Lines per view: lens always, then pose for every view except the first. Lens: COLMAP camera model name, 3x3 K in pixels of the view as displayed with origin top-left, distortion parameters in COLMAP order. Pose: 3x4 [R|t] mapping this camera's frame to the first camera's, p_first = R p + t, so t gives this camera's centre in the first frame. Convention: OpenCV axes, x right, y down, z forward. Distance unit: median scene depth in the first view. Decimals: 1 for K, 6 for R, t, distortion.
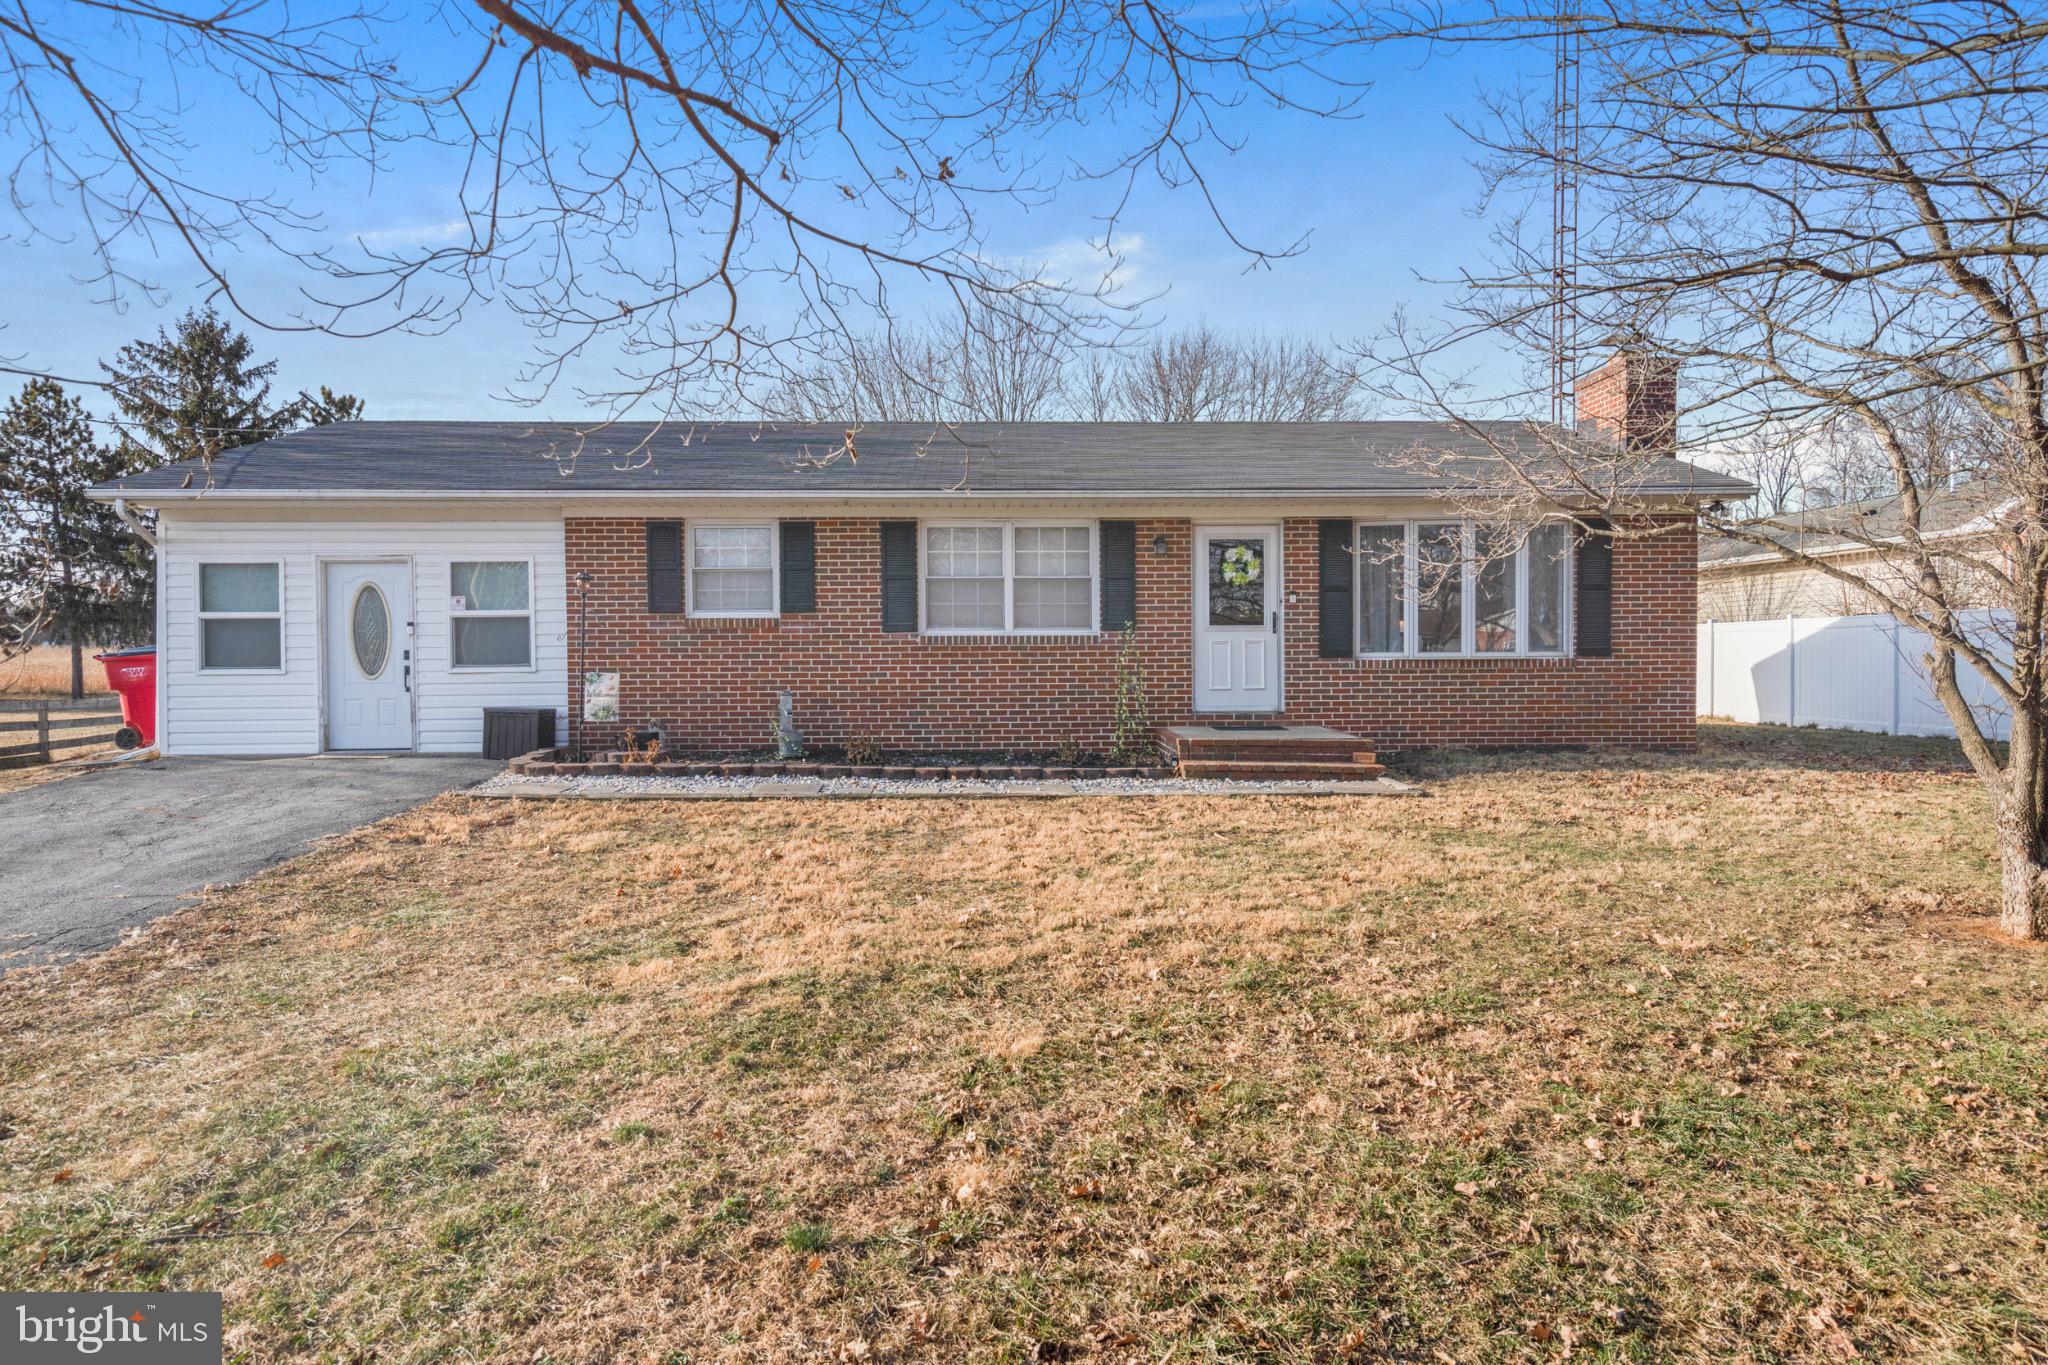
lens RADIAL K [[1159.3, 0, 1022.5], [0, 1159.3, 678.5], [0, 0, 1]] dist [0.009678, 0.000446]
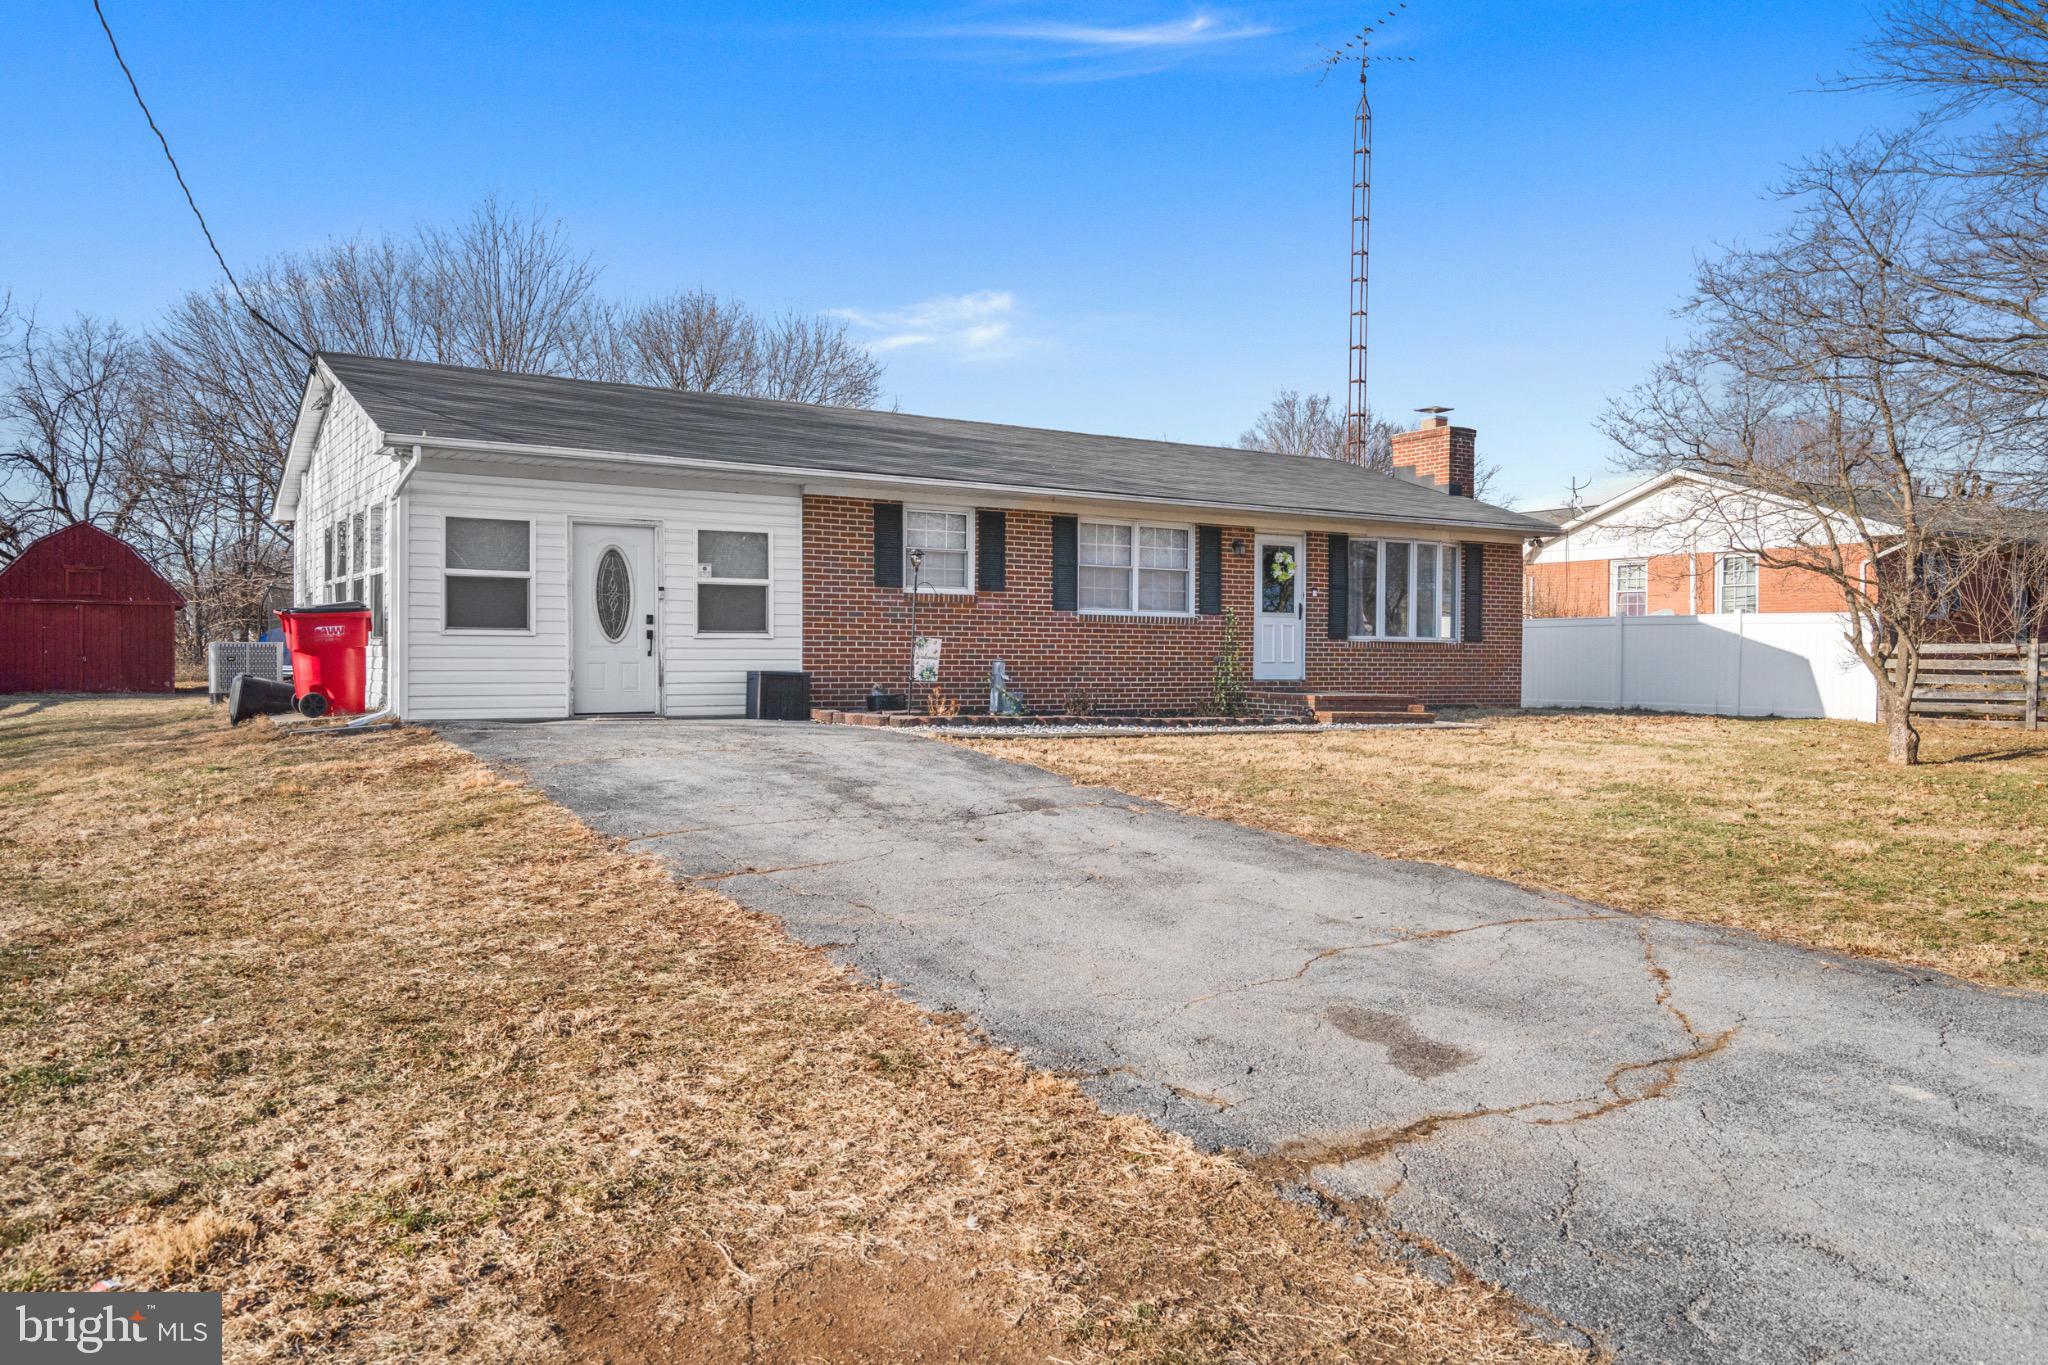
lens RADIAL K [[1491.4, 0, 1026.0], [0, 1491.4, 689.3], [0, 0, 1]] dist [-0.007651, -0.001904]
pose [[0.852642, 0.000687, 0.522496, -0.931147], [-0.003735, 0.999982, 0.004781, 0.032935], [-0.522483, -0.006028, 0.852628, -0.271972]]
